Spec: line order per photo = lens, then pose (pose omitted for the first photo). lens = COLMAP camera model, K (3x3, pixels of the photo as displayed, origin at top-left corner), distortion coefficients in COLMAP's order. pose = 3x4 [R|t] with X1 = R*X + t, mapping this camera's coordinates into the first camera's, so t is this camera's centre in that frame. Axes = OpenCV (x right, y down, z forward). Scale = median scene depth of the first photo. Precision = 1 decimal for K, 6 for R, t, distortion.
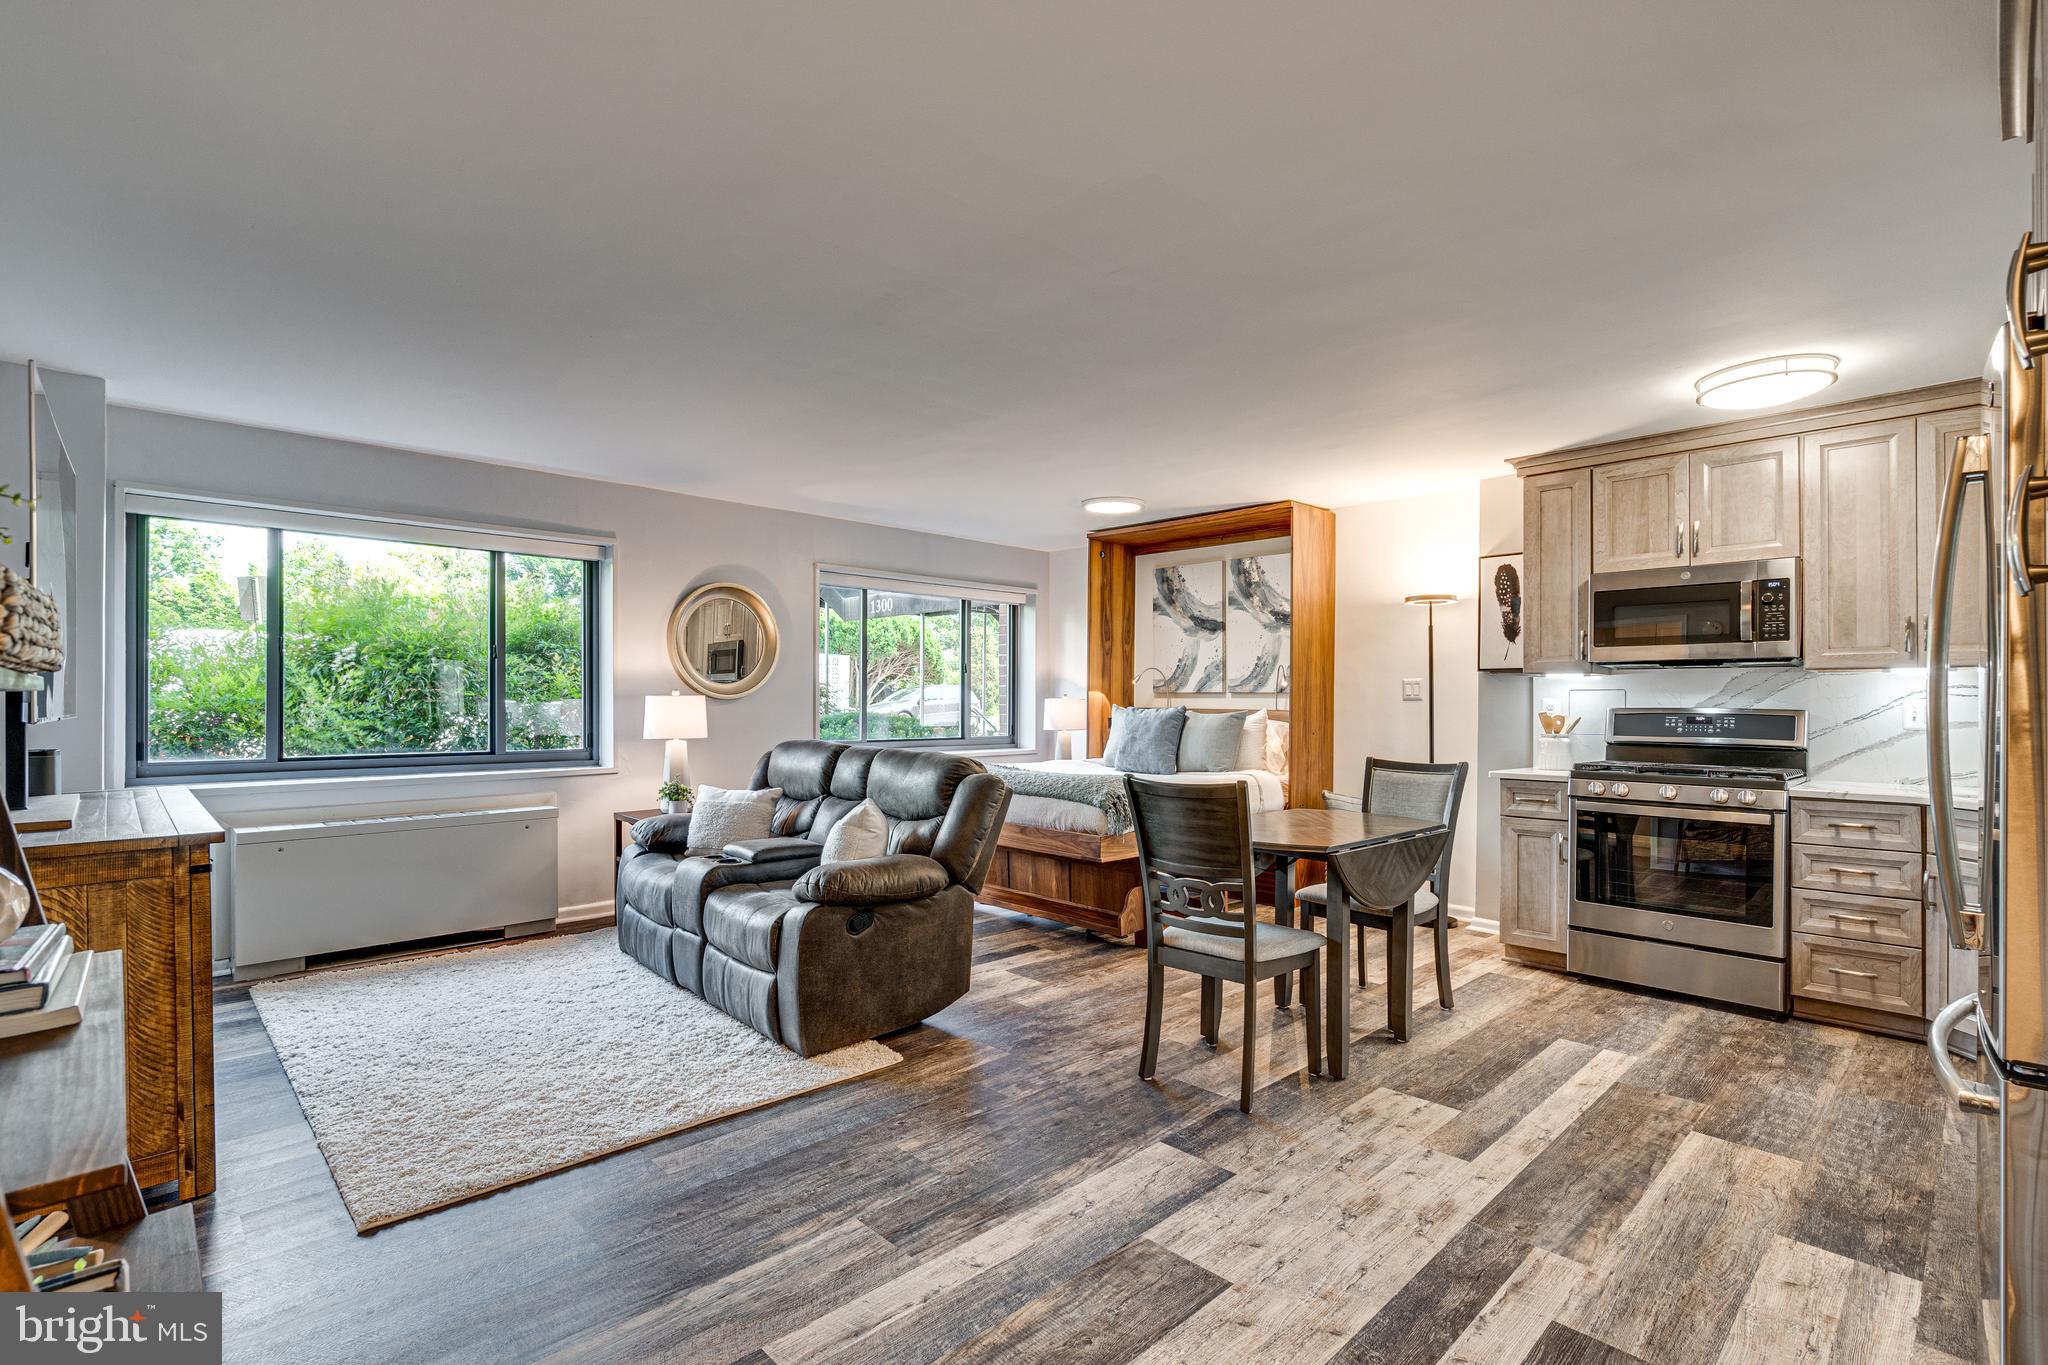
lens RADIAL K [[941.9, 0, 1018.6], [0, 941.9, 707.9], [0, 0, 1]] dist [-0.008441, 0.003827]
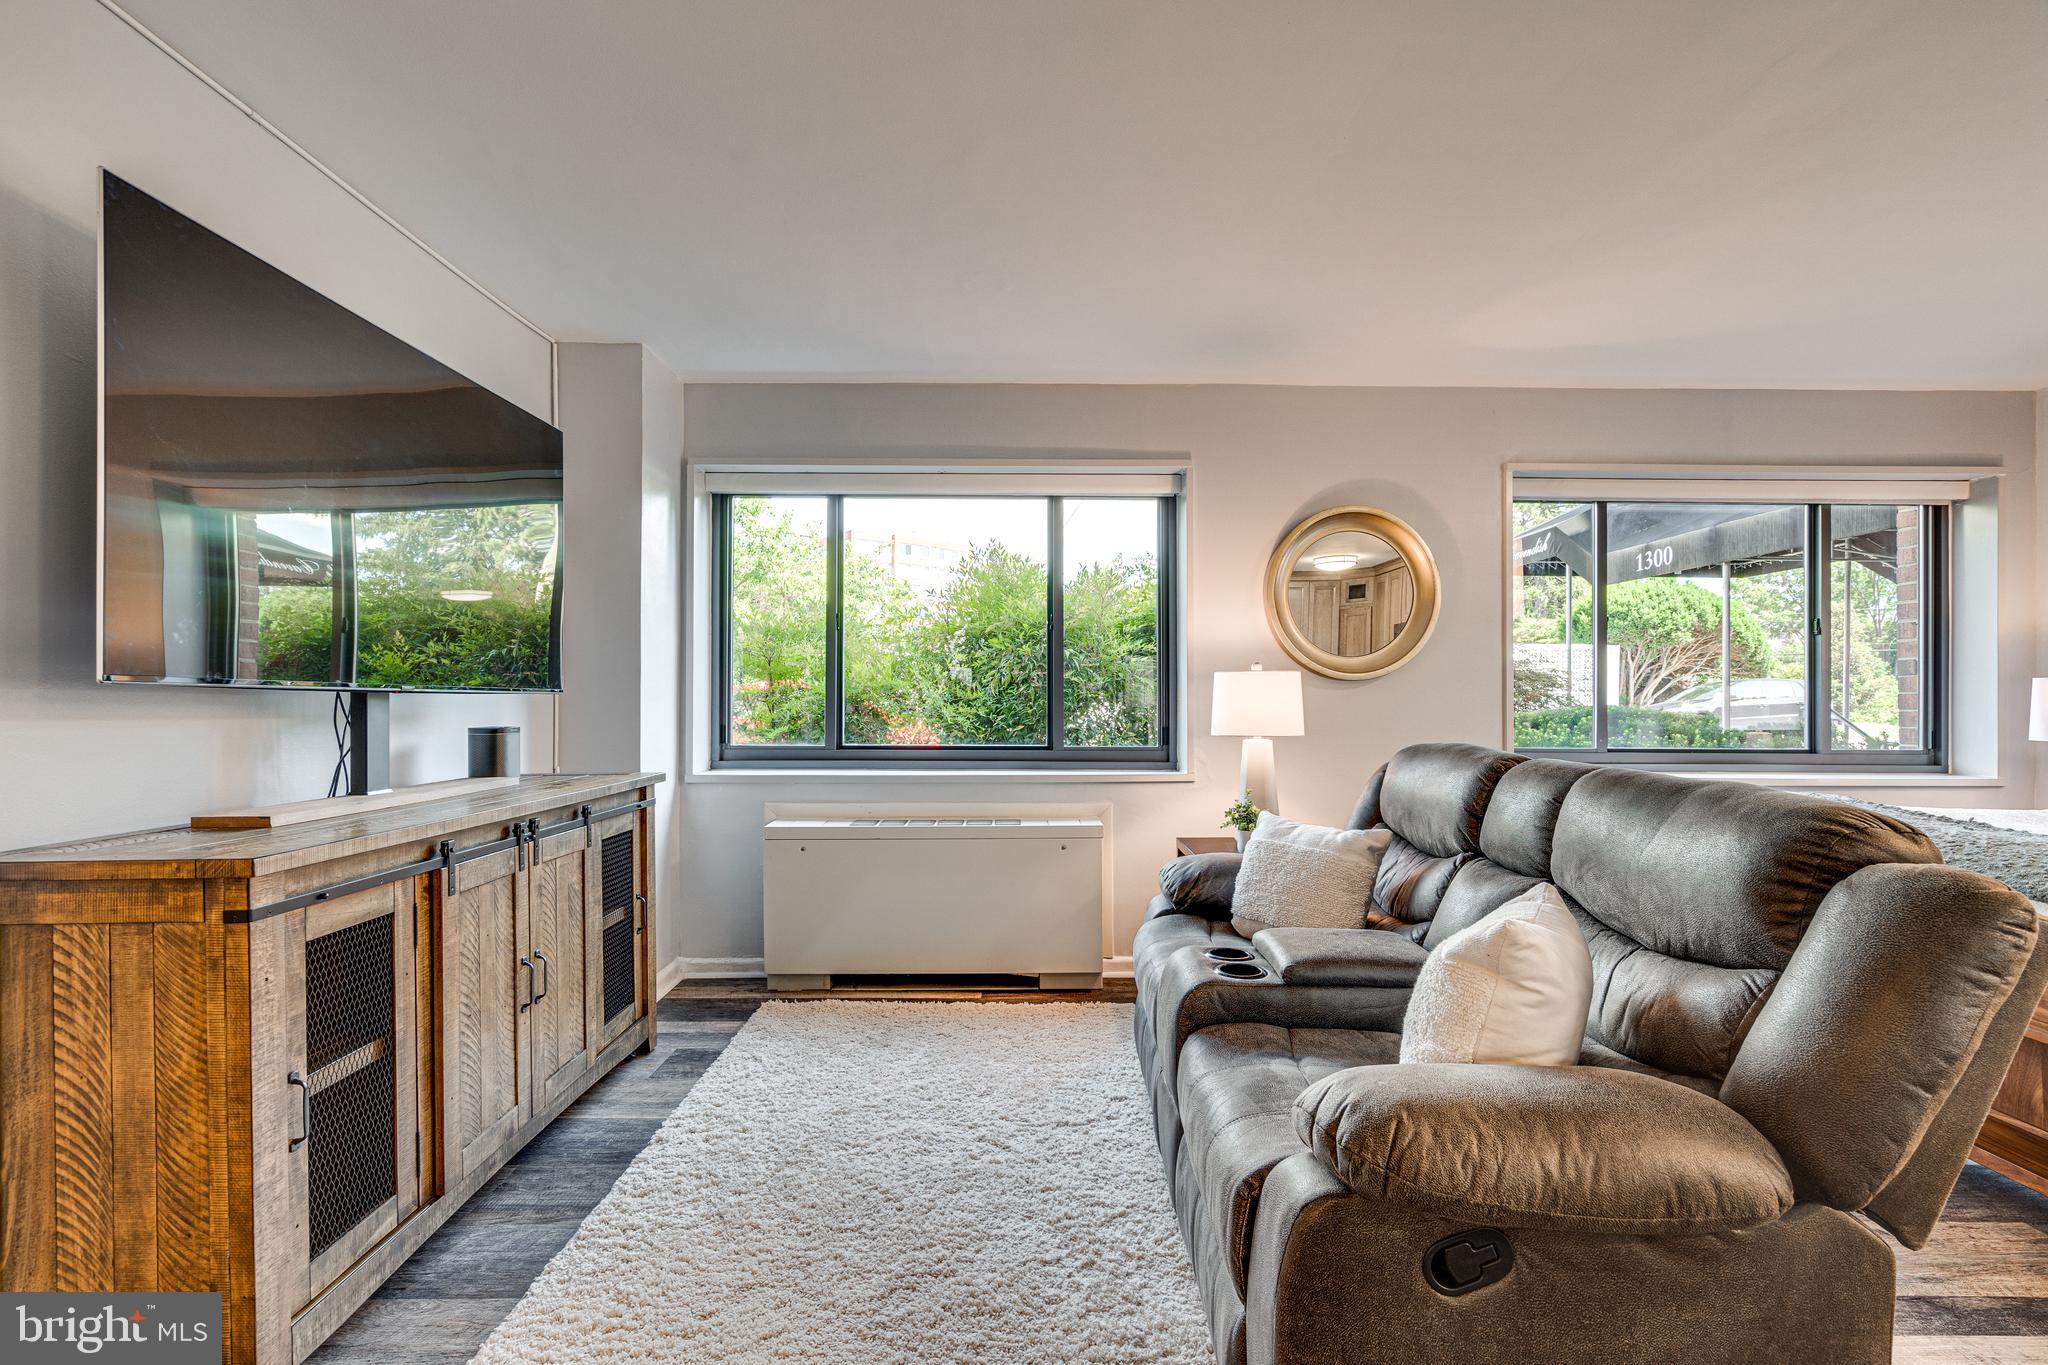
lens RADIAL K [[941.9, 0, 1016.7], [0, 941.9, 692.7], [0, 0, 1]] dist [-0.008441, 0.003827]
pose [[0.727951, -0.005808, -0.685604, -0.038399], [-0.007863, 0.999828, -0.016818, 0.017129], [0.685584, 0.017633, 0.727780, 0.485386]]
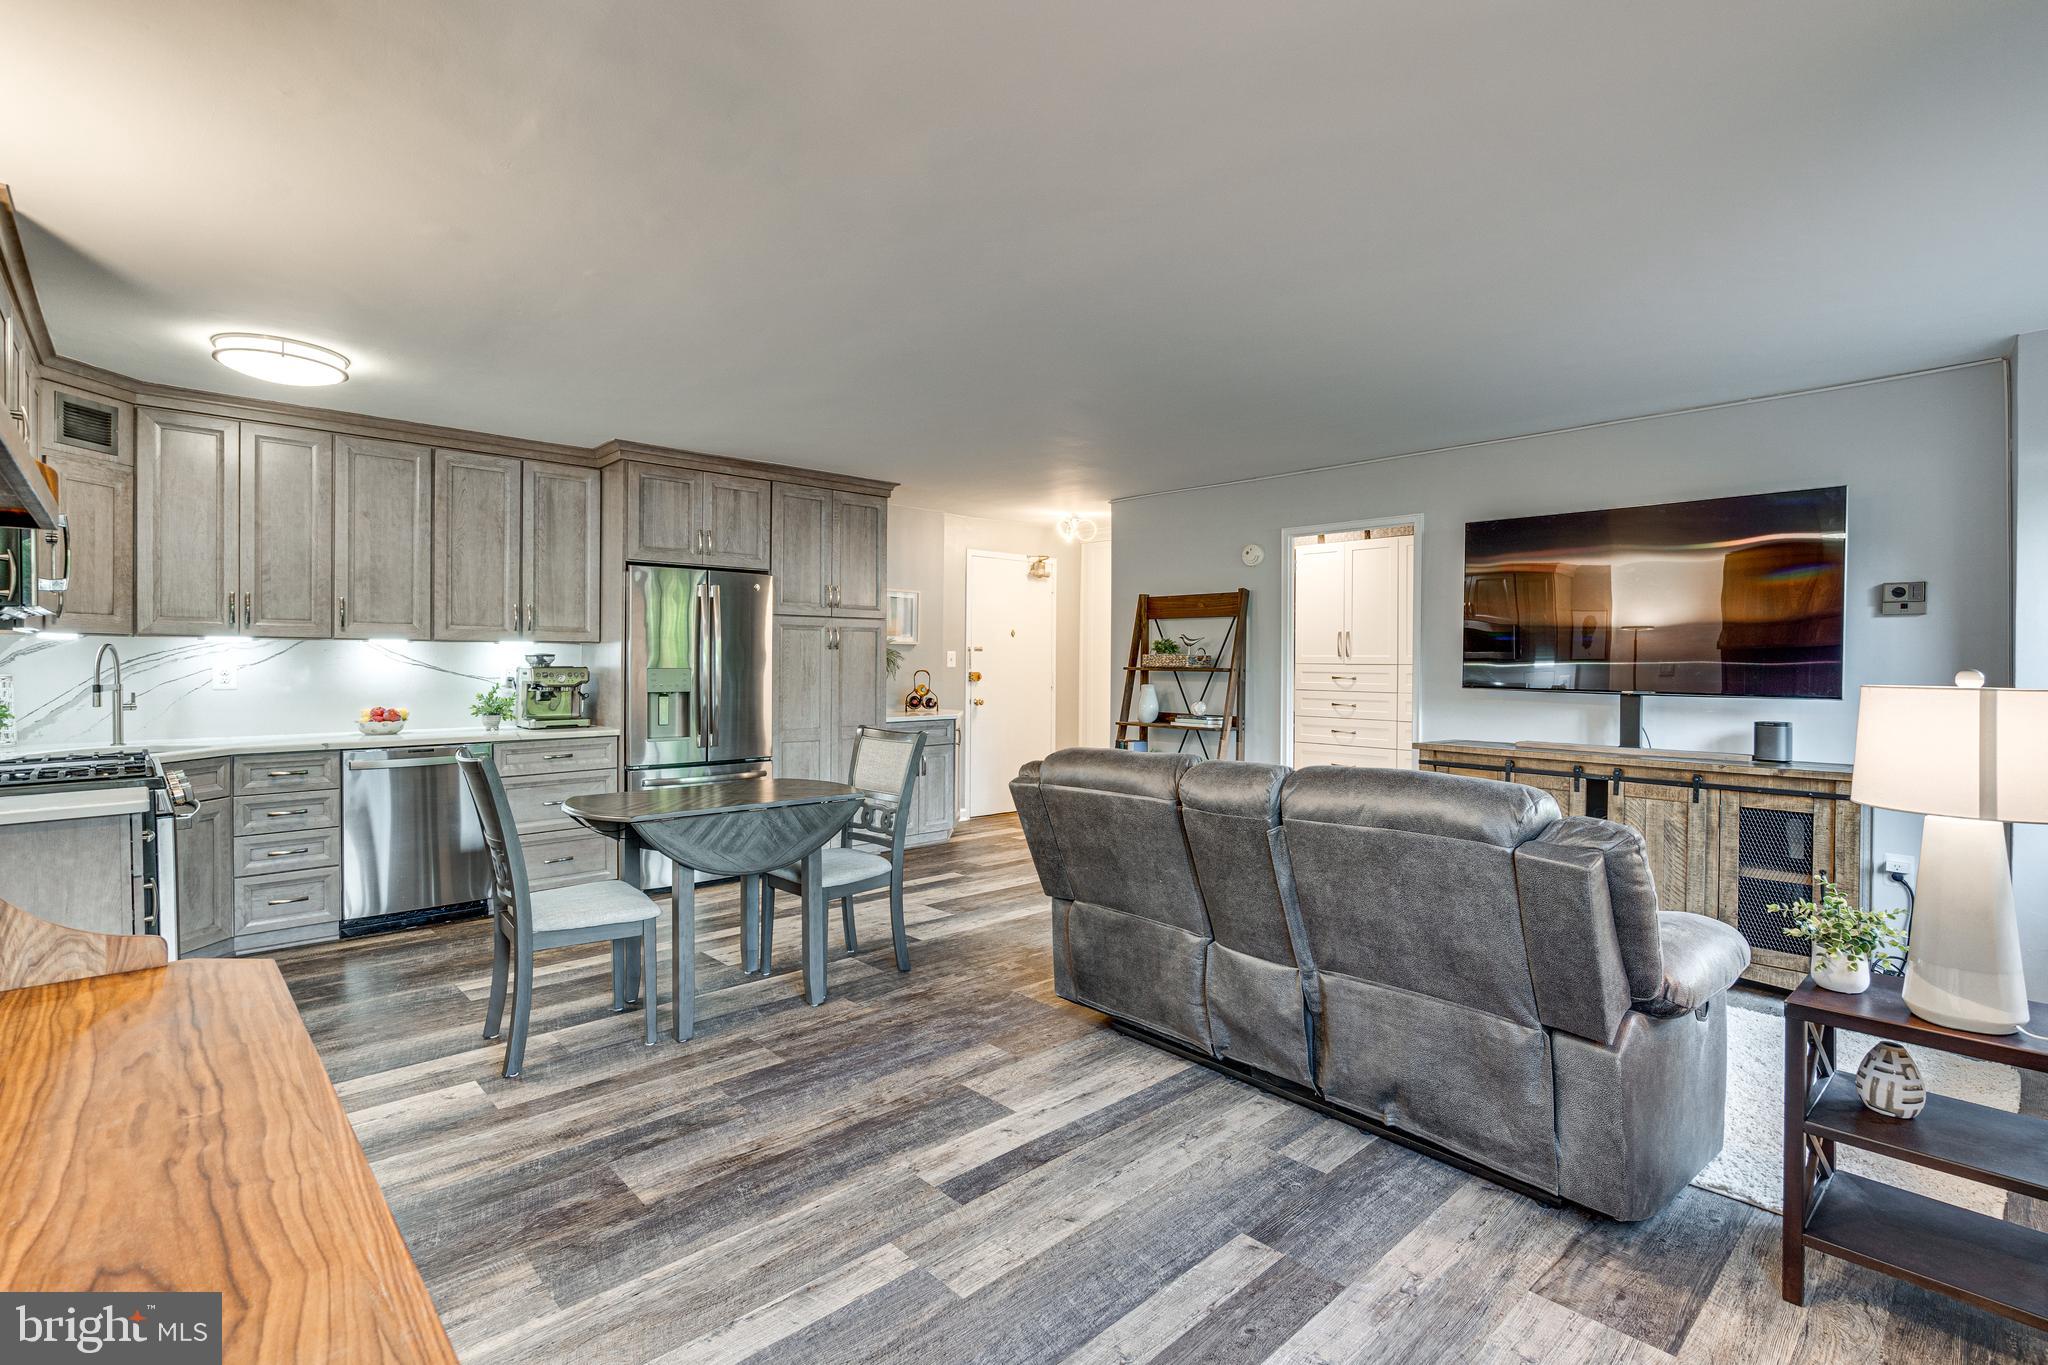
lens RADIAL K [[941.9, 0, 1013.4], [0, 941.9, 668.1], [0, 0, 1]] dist [-0.008441, 0.003827]
pose [[-0.999772, -0.011092, 0.018232, -0.021926], [-0.010787, 0.999801, 0.016776, -0.027261], [-0.018415, 0.016576, -0.999693, 1.650692]]
